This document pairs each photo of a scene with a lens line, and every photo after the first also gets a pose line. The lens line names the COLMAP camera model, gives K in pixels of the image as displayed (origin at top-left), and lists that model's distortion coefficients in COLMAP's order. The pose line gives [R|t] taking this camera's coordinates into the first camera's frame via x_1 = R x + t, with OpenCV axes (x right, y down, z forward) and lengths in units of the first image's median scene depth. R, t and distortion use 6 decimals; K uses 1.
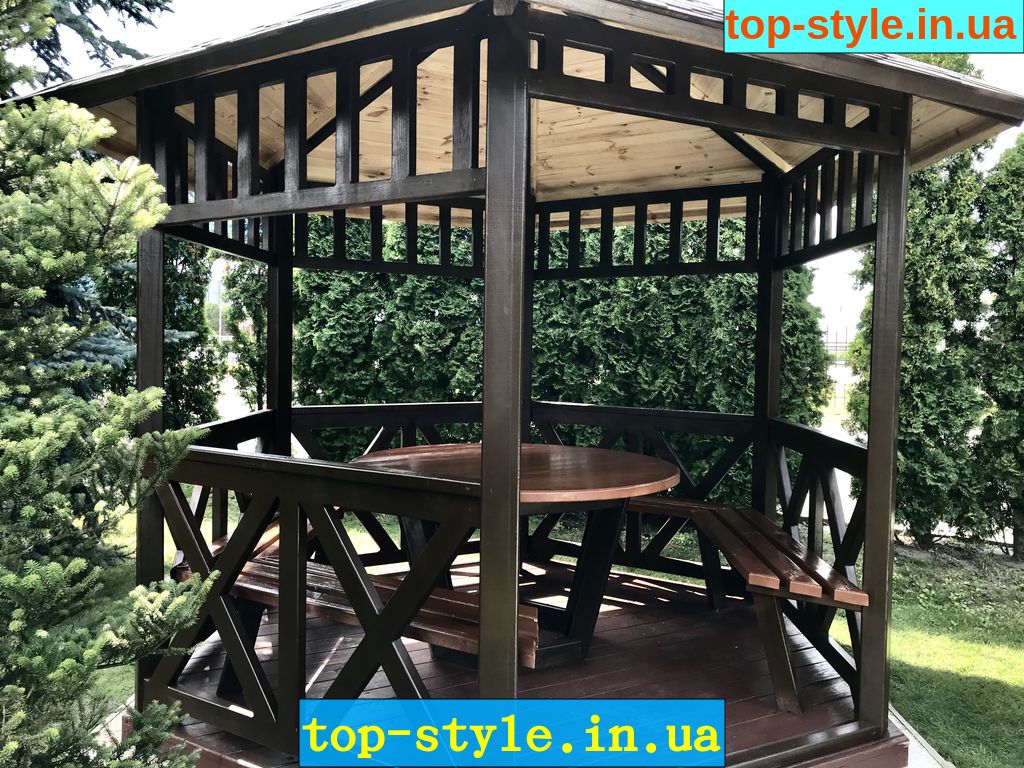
lens RADIAL K [[835.3, 0, 507.4], [0, 835.3, 376.9], [0, 0, 1]] dist [0.032973, -0.018220]
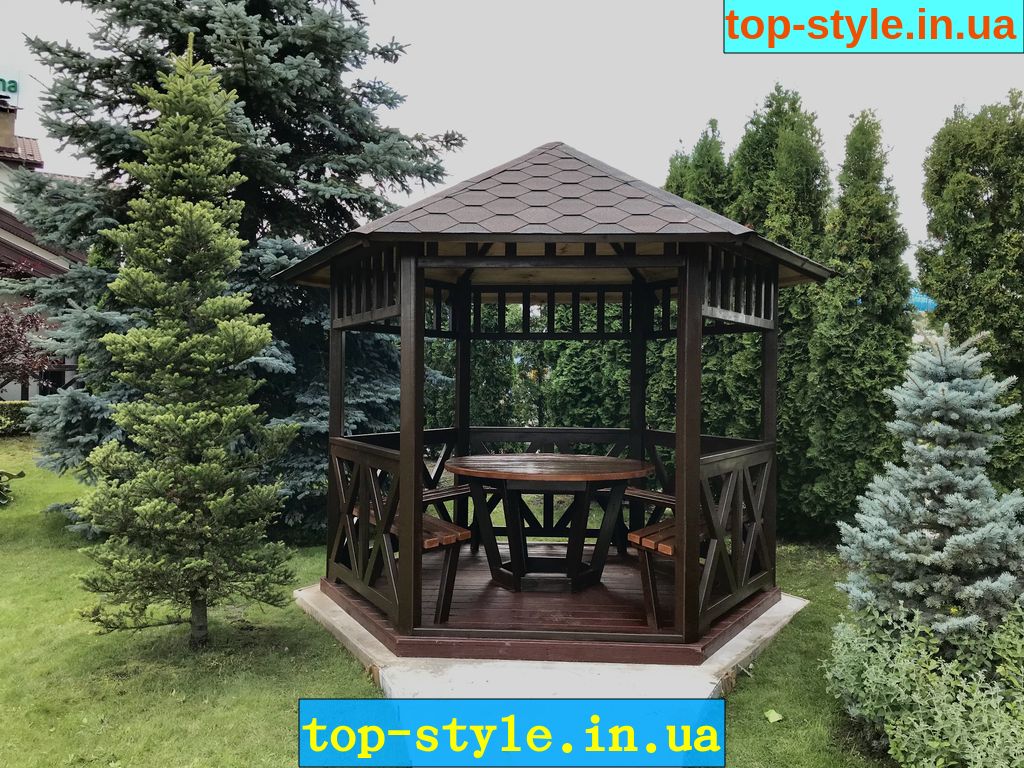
lens RADIAL K [[835.3, 0, 512.4], [0, 835.3, 384.7], [0, 0, 1]] dist [0.032973, -0.018220]
pose [[0.858047, -0.006185, -0.513534, 0.466812], [-0.015797, 0.999137, -0.038428, 0.011234], [0.513328, 0.041085, 0.857209, -0.233176]]
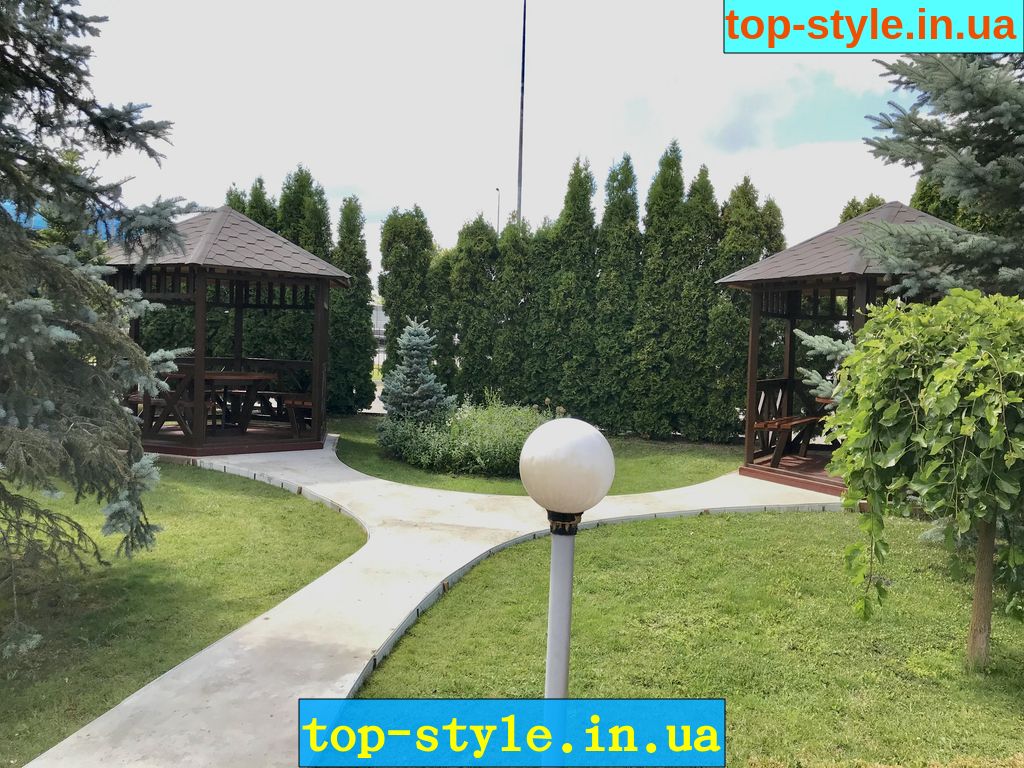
lens RADIAL K [[835.3, 0, 520.8], [0, 835.3, 380.9], [0, 0, 1]] dist [0.032973, -0.018220]
pose [[0.976383, 0.008566, 0.215875, 0.256977], [-0.010474, 0.999916, 0.007695, 0.059314], [-0.215791, -0.009775, 0.976391, -1.353919]]
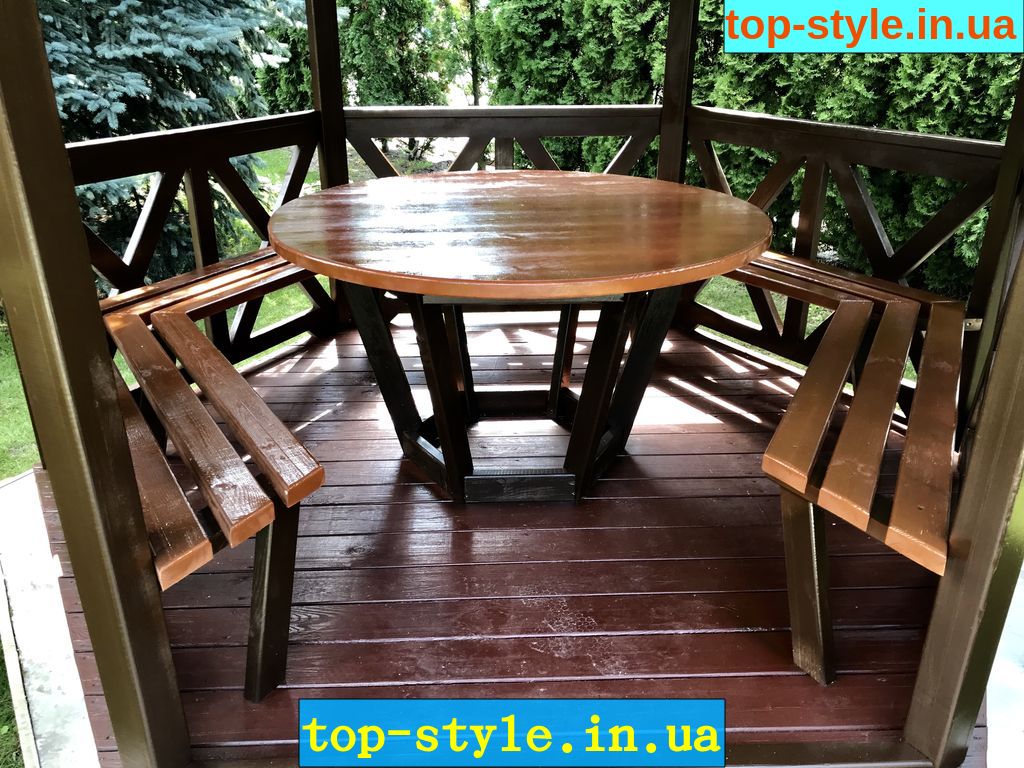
lens RADIAL K [[835.3, 0, 511.4], [0, 835.3, 374.1], [0, 0, 1]] dist [0.032973, -0.018220]
pose [[0.900802, 0.155648, -0.405376, 0.183909], [-0.003072, 0.935811, 0.352488, -0.007573], [0.434220, -0.316277, 0.843459, 0.242103]]
